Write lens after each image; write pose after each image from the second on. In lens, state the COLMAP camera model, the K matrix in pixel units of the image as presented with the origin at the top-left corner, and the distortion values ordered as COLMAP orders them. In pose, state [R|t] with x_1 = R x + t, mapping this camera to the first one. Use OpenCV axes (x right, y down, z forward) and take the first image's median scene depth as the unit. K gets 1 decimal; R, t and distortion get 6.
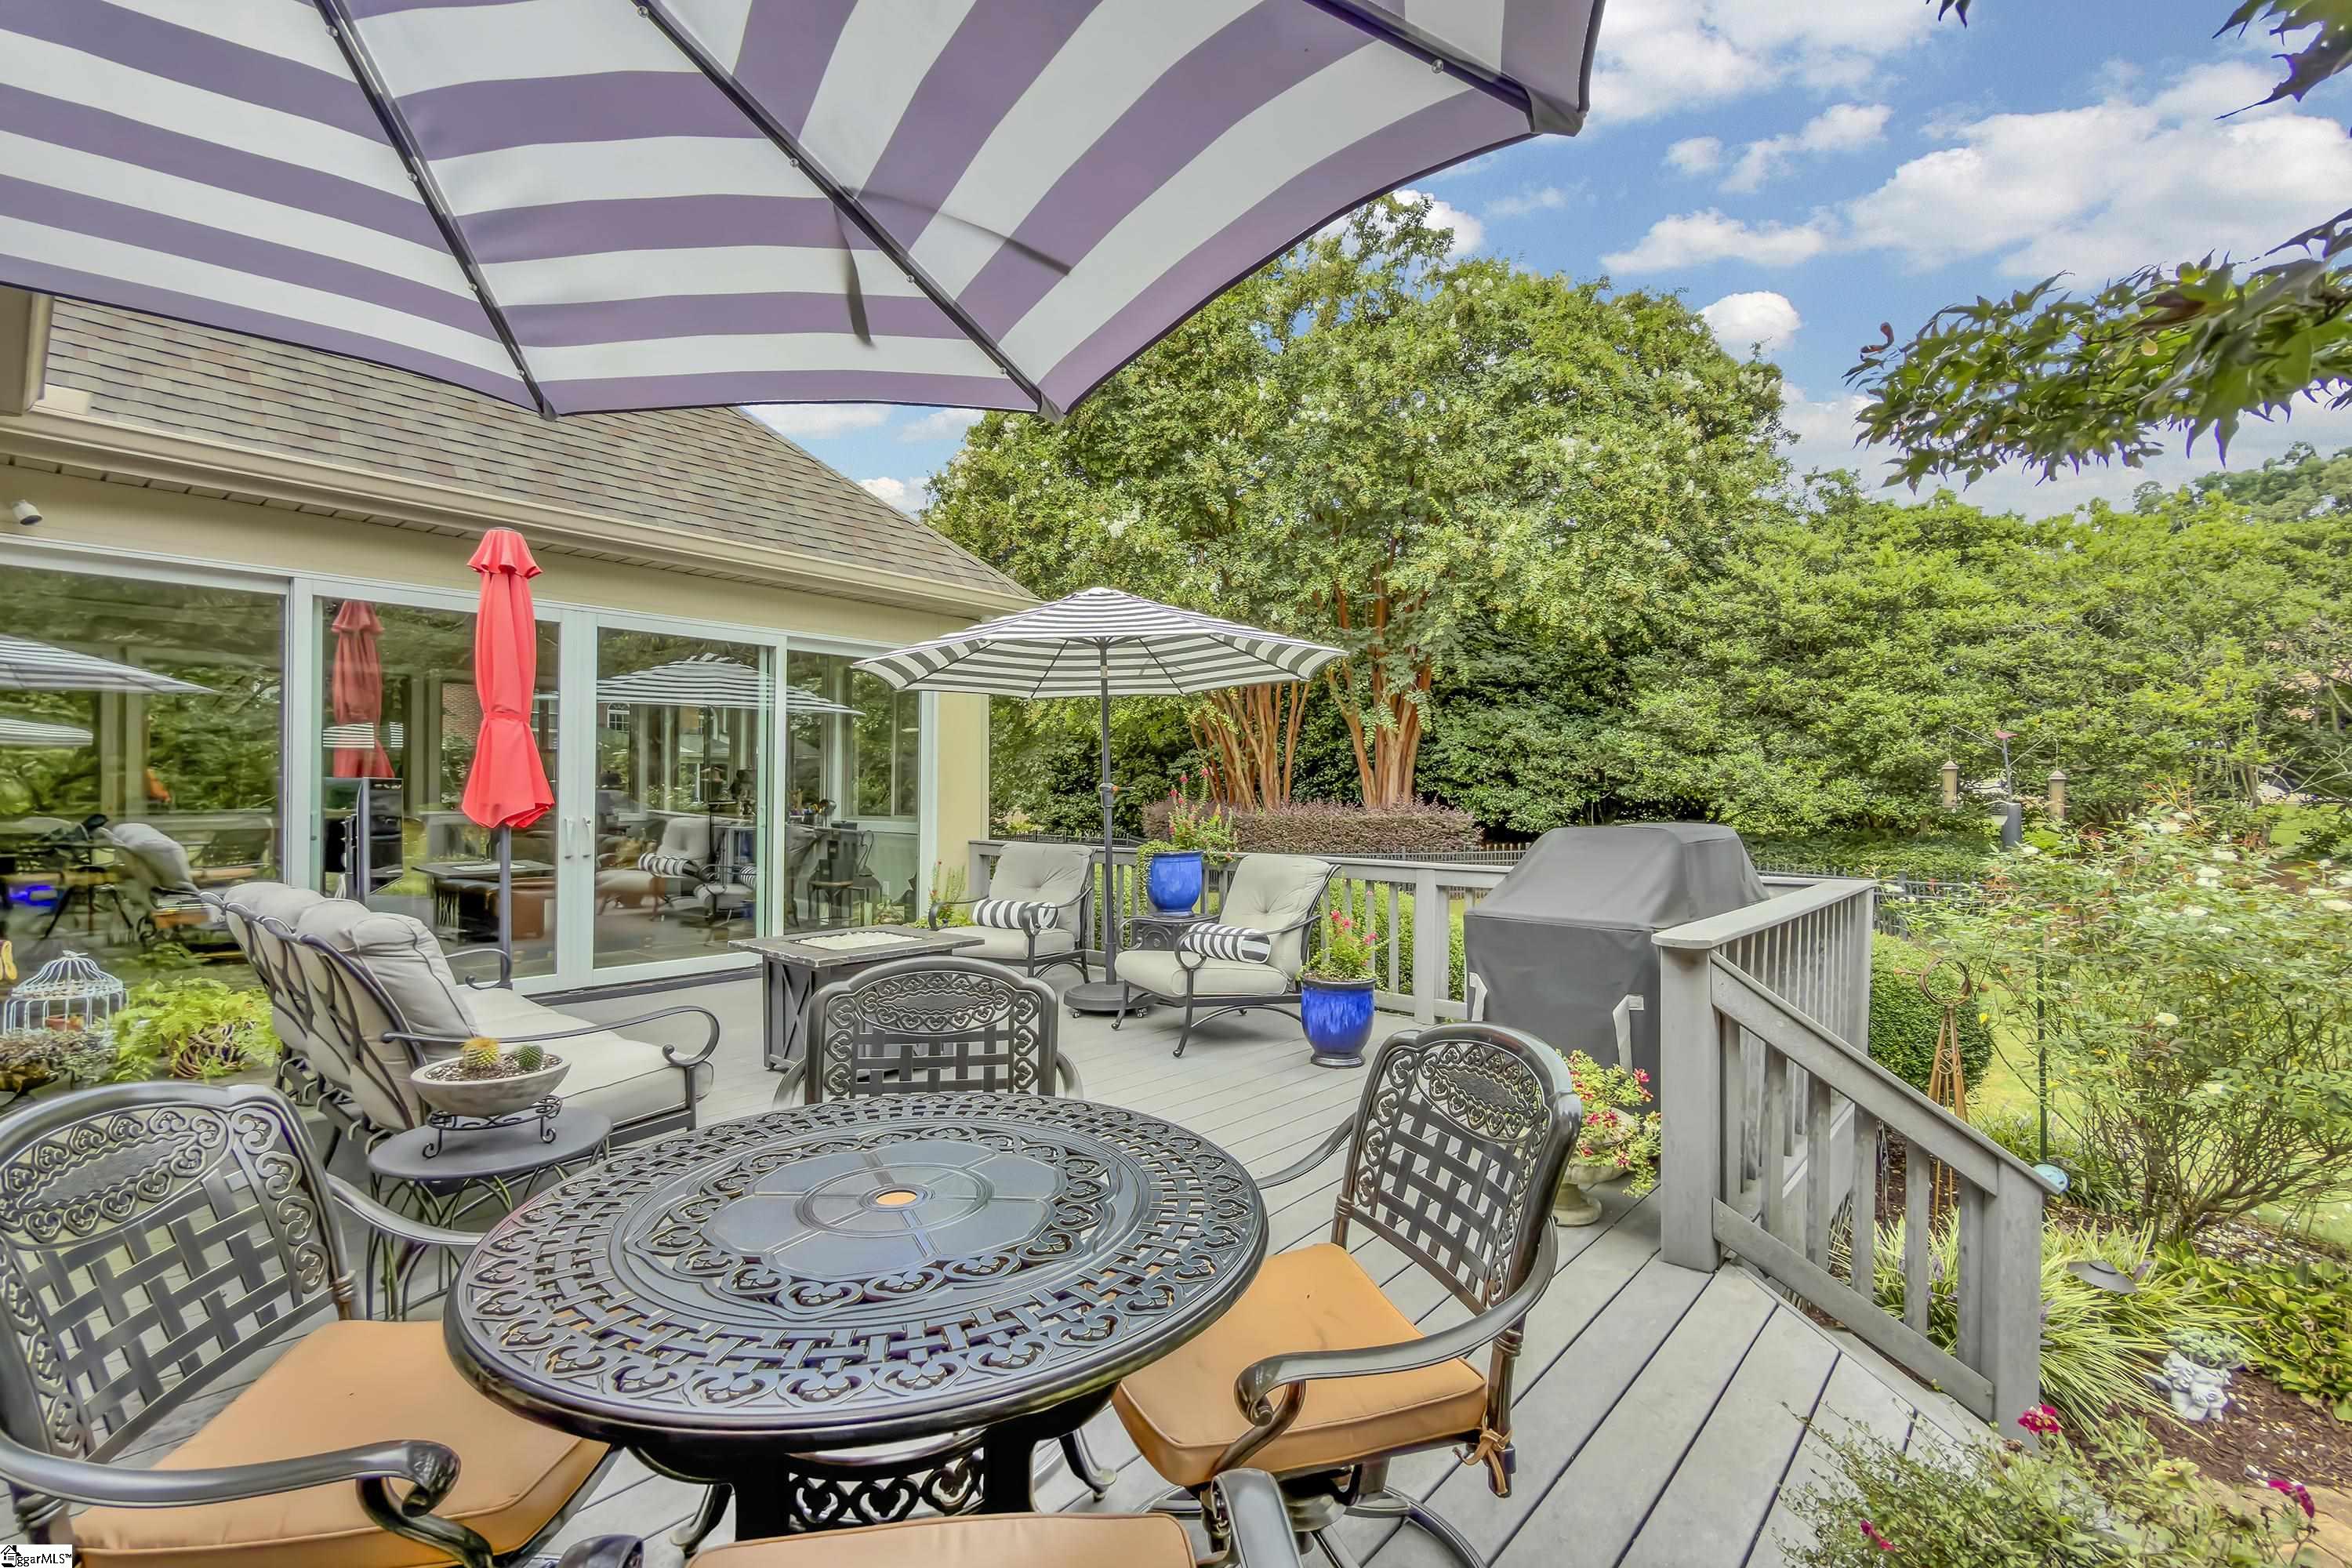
lens RADIAL K [[1063.3, 0, 1183.5], [0, 1063.3, 786.4], [0, 0, 1]] dist [0.002252, 0.003886]
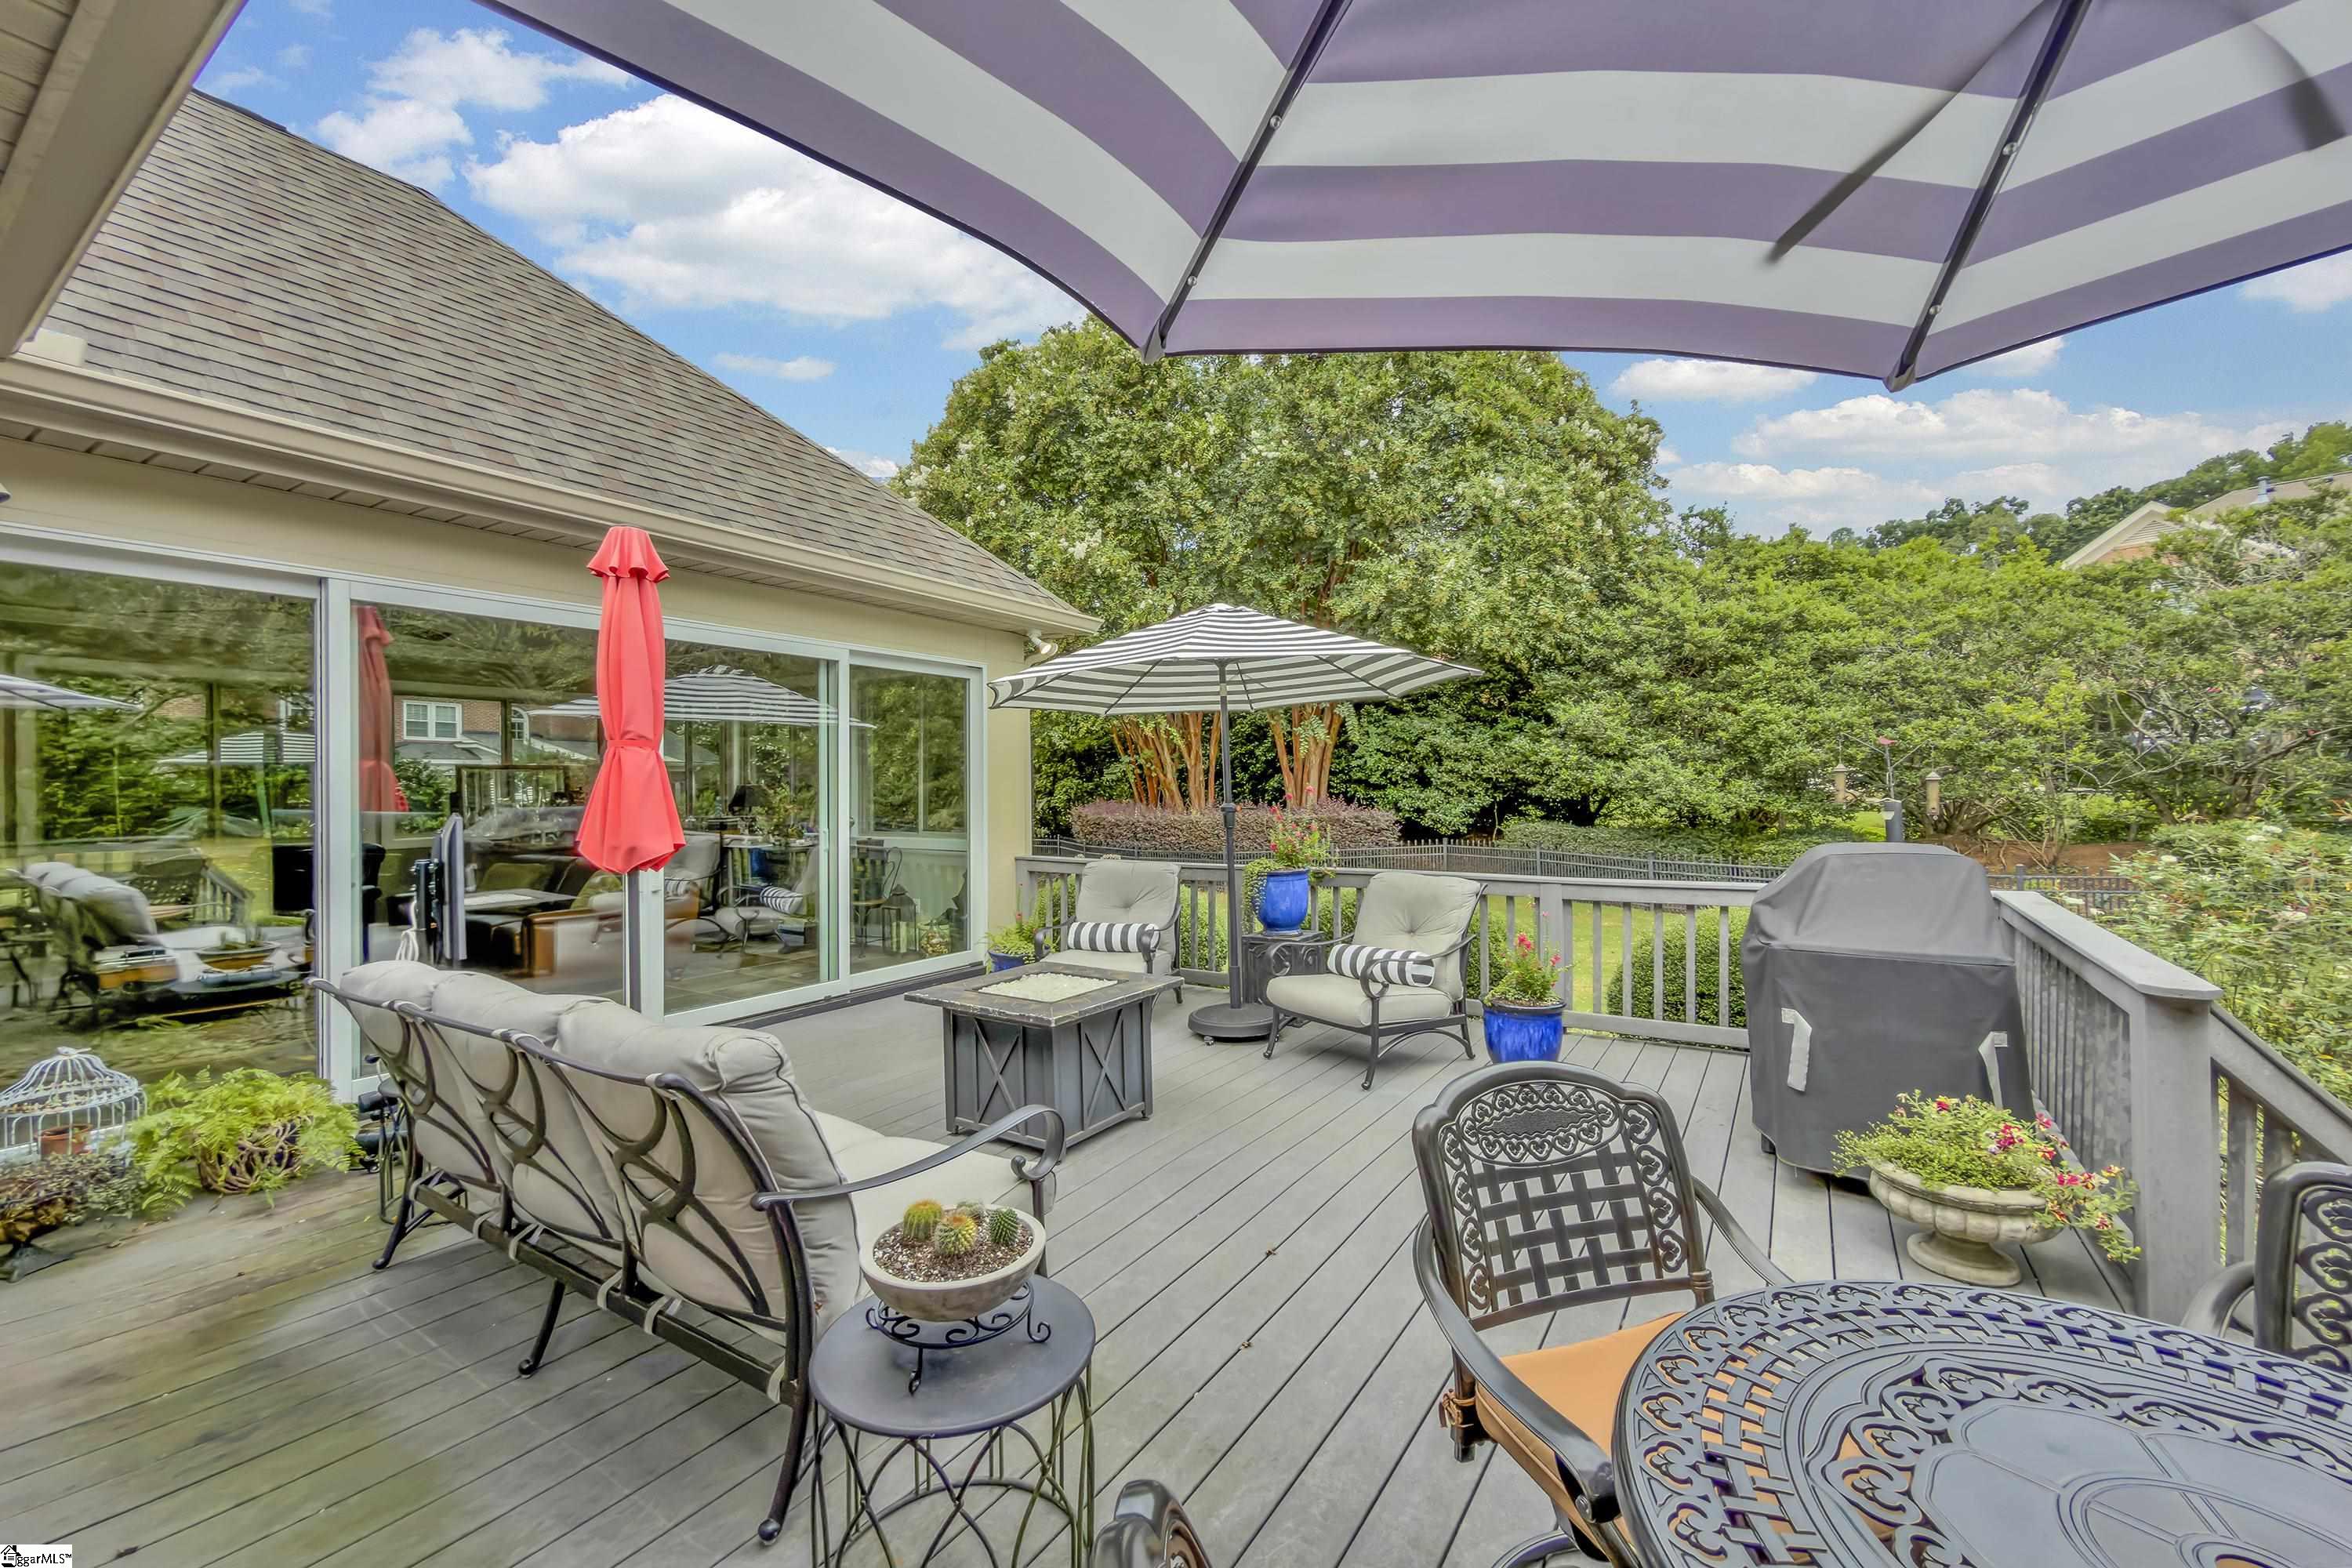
lens RADIAL K [[949.0, 0, 1185.5], [0, 949.0, 784.1], [0, 0, 1]] dist [0.013867, -0.002307]
pose [[0.990220, -0.012693, 0.138940, -0.133067], [0.012865, 0.999917, -0.000338, -0.011507], [-0.138924, 0.002122, 0.990301, 0.076452]]
